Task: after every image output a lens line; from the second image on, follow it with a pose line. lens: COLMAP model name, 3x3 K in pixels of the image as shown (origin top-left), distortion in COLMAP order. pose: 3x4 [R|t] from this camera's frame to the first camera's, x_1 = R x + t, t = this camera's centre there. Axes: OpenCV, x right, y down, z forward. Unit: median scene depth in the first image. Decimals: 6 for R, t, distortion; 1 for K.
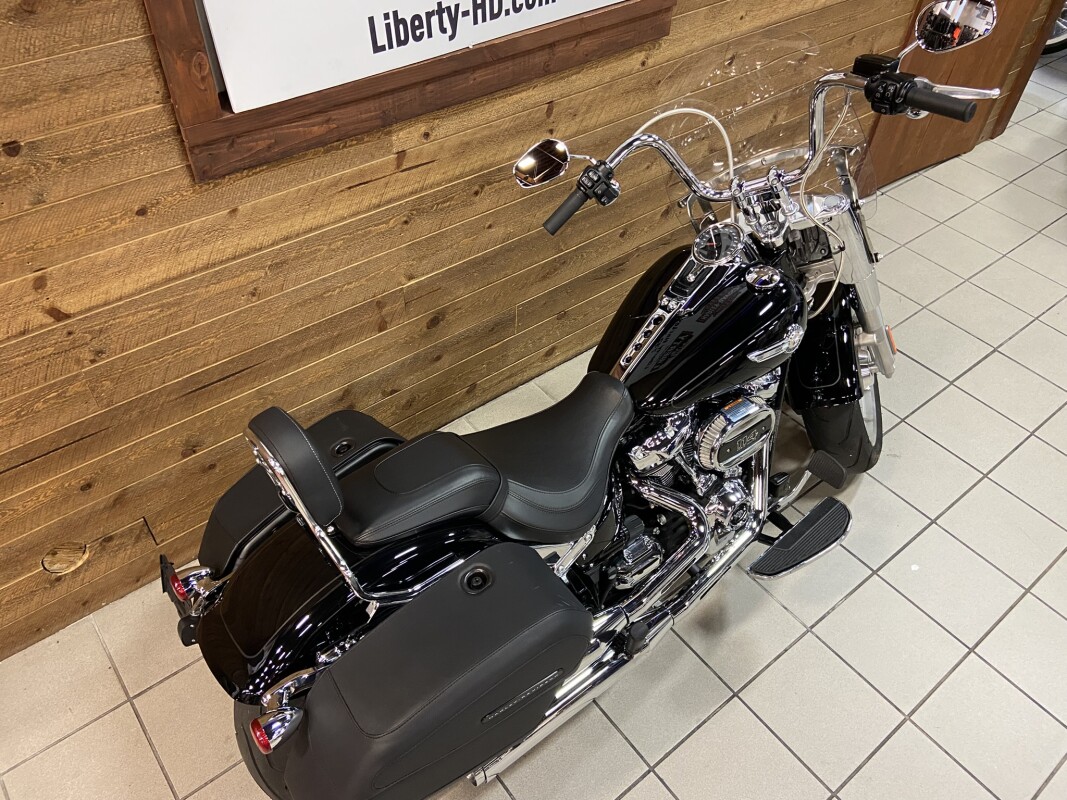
lens RADIAL K [[819.8, 0, 533.5], [0, 819.8, 400.0], [0, 0, 1]] dist [0.103881, -0.142273]
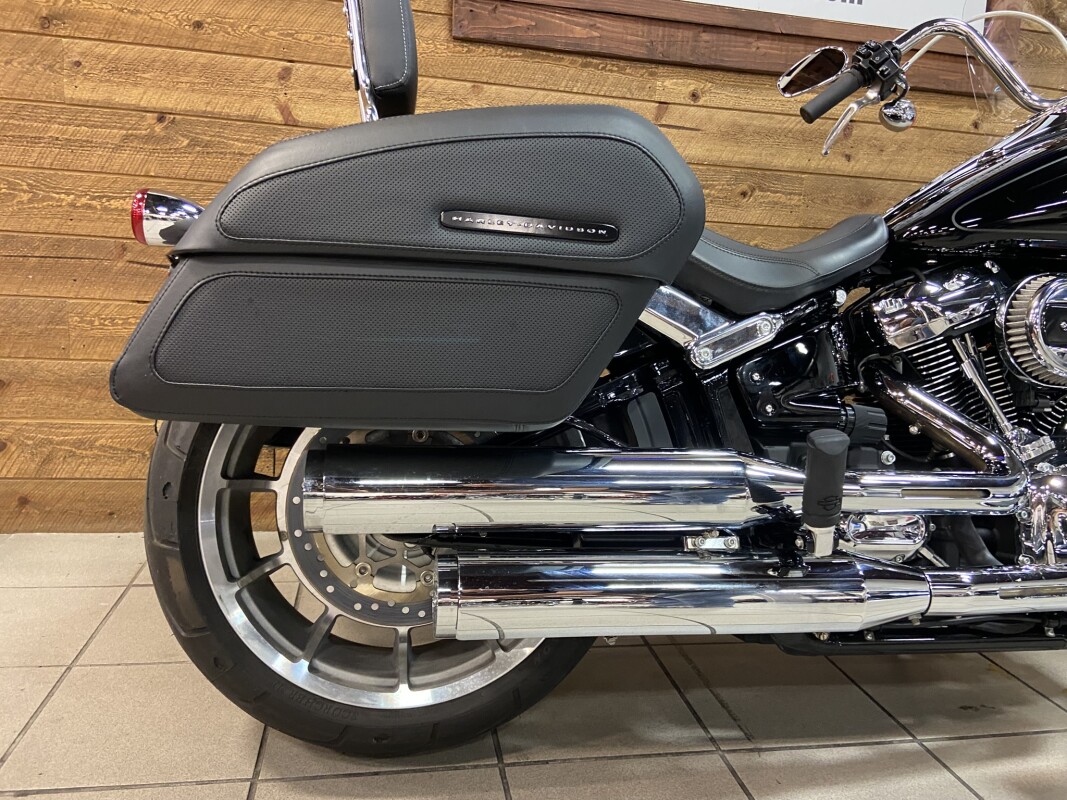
lens RADIAL K [[819.8, 0, 533.5], [0, 819.8, 400.0], [0, 0, 1]] dist [0.103881, -0.142273]
pose [[0.887804, 0.098776, -0.449497, 0.160480], [-0.342842, 0.793523, -0.502774, 0.474499], [0.307024, 0.600471, 0.738357, 0.434584]]
